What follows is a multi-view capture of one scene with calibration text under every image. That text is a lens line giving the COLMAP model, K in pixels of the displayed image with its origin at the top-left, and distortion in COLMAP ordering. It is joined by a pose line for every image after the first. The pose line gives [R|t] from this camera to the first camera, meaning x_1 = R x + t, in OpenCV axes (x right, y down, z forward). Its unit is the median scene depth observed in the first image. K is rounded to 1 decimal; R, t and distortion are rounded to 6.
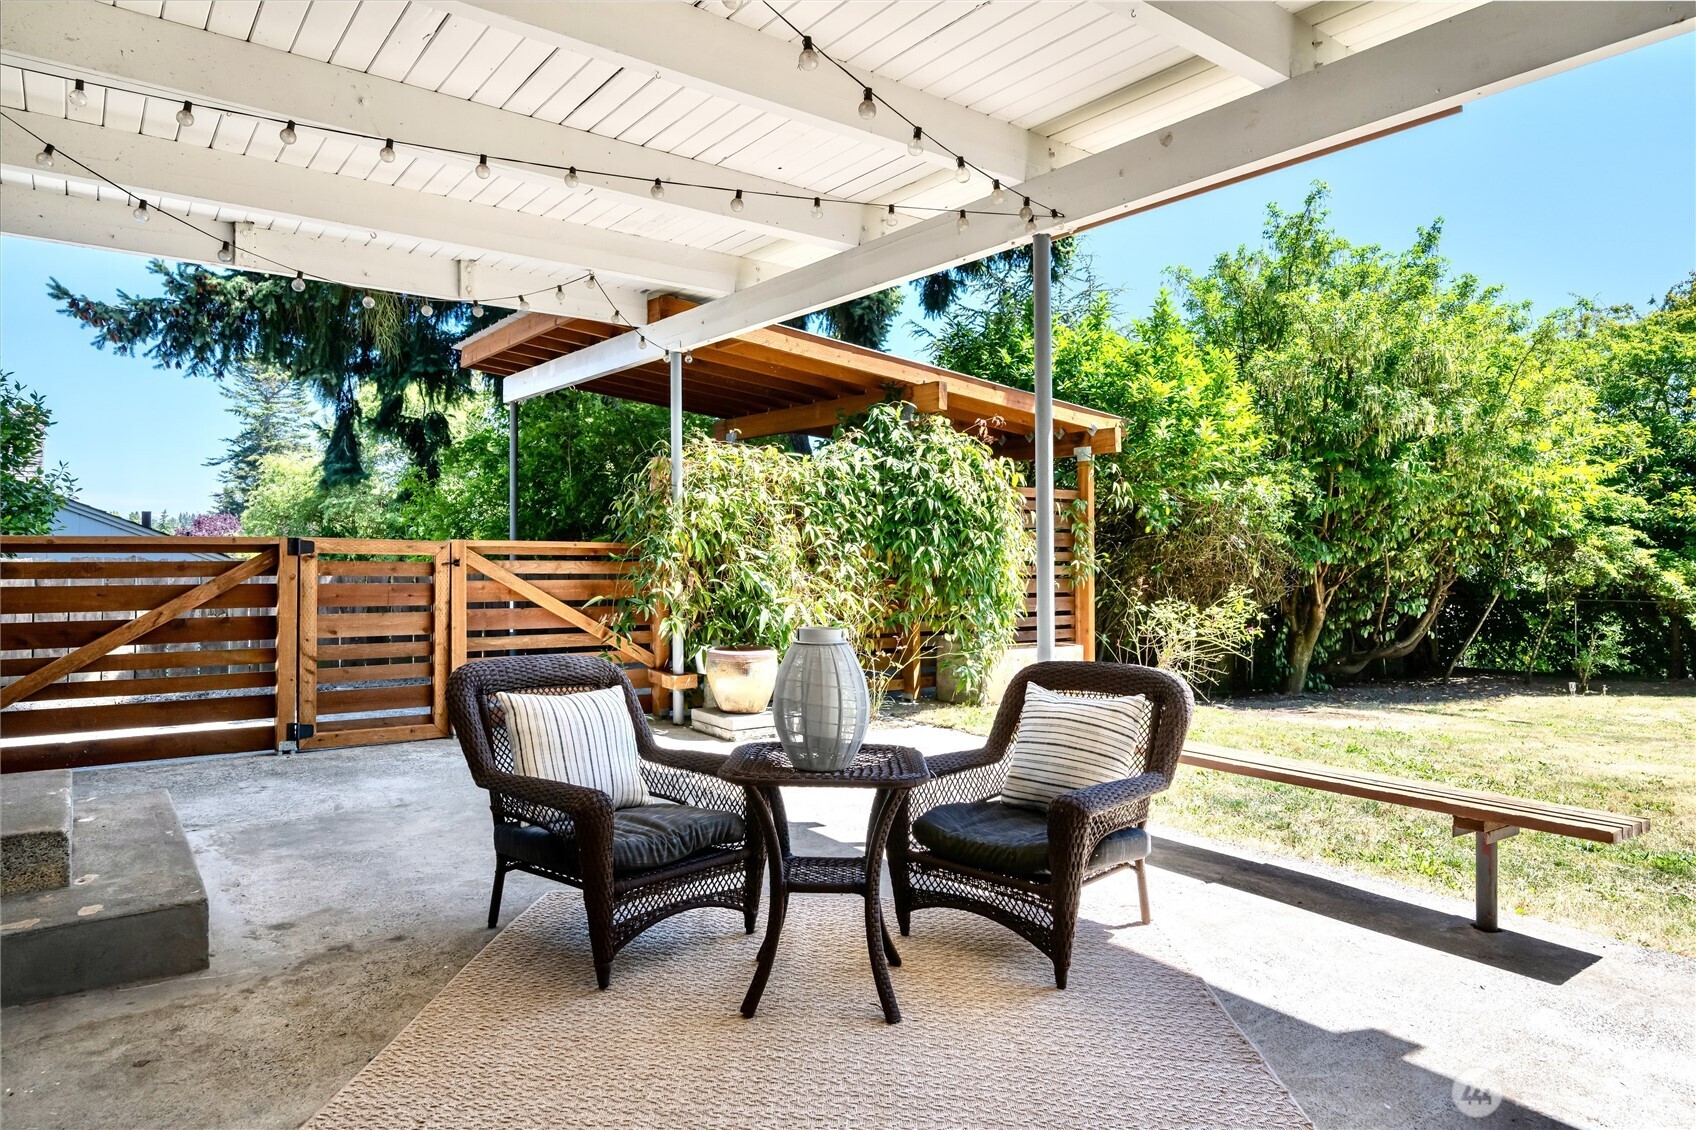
lens RADIAL K [[1021.6, 0, 848.0], [0, 1021.6, 565.0], [0, 0, 1]] dist [-0.002886, -0.001551]
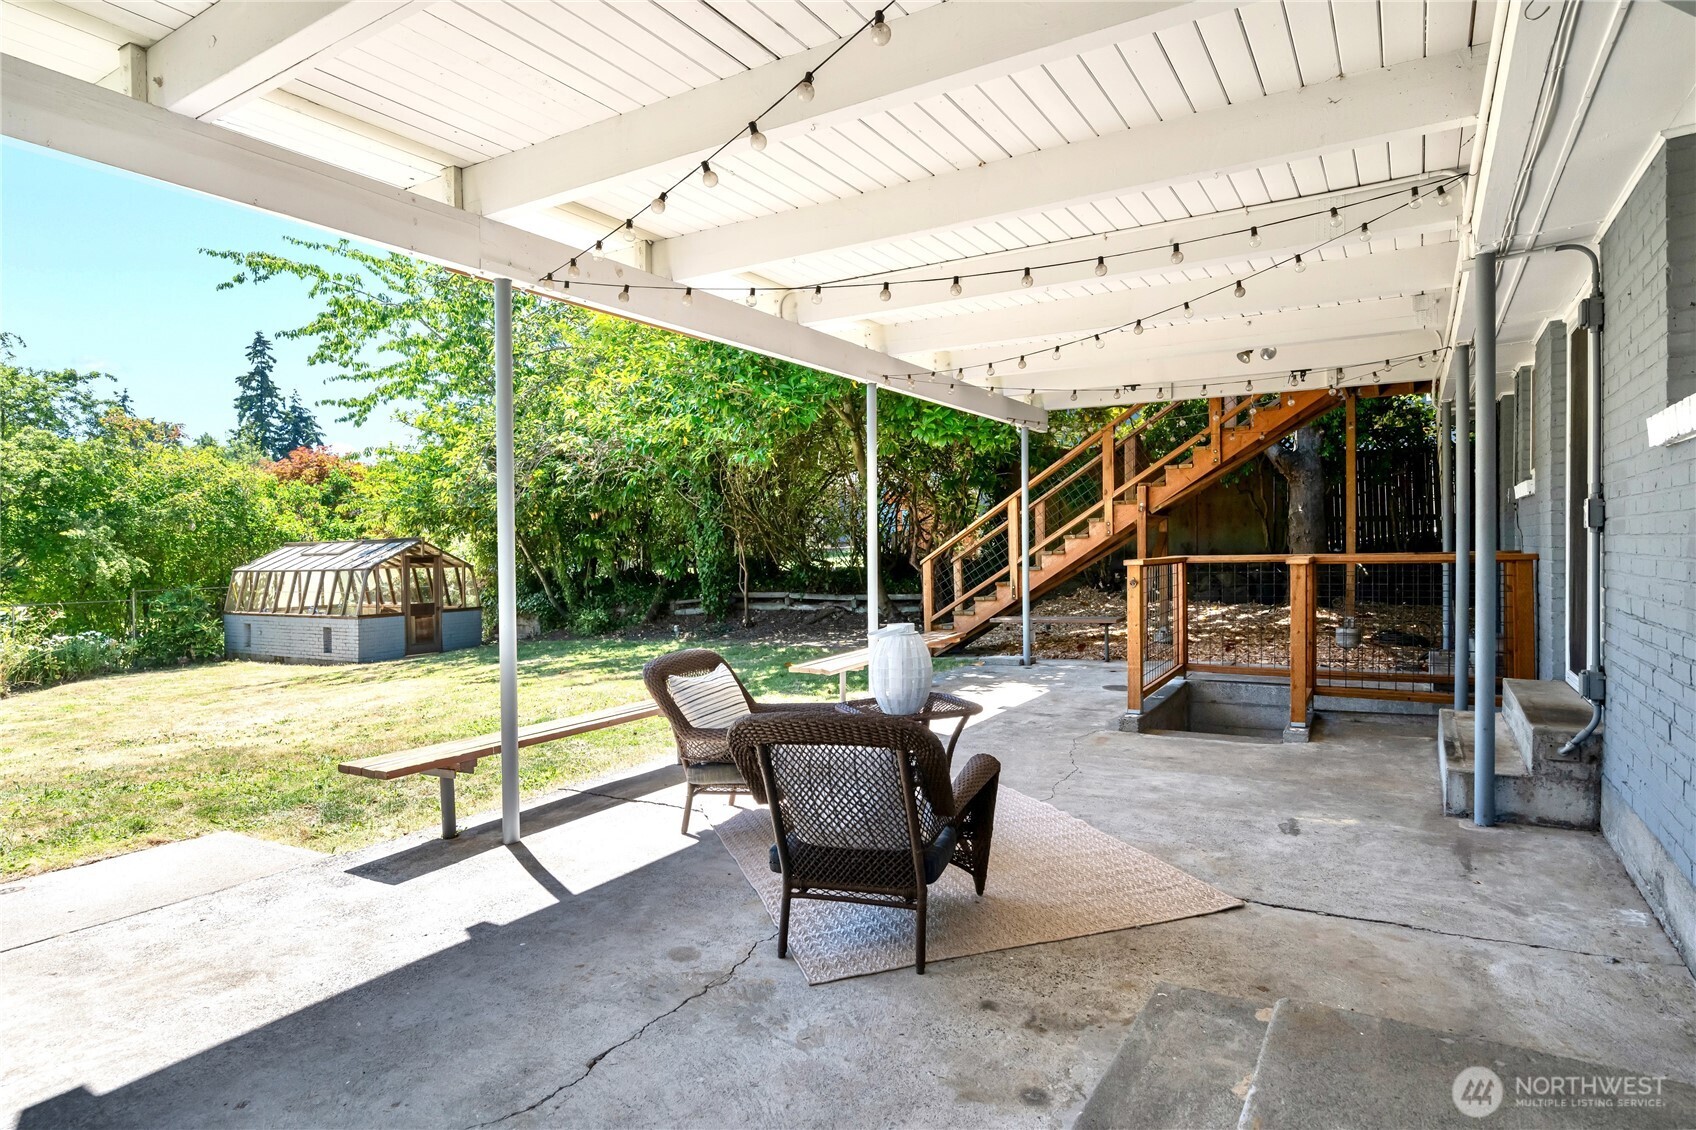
lens RADIAL K [[919.0, 0, 848.0], [0, 919.0, 565.0], [0, 0, 1]] dist [0.000847, 0.000177]
pose [[-0.368544, -0.008379, 0.929572, -0.798057], [0.019722, 0.999664, 0.016830, -0.039165], [-0.929401, 0.024536, -0.368255, 0.962992]]
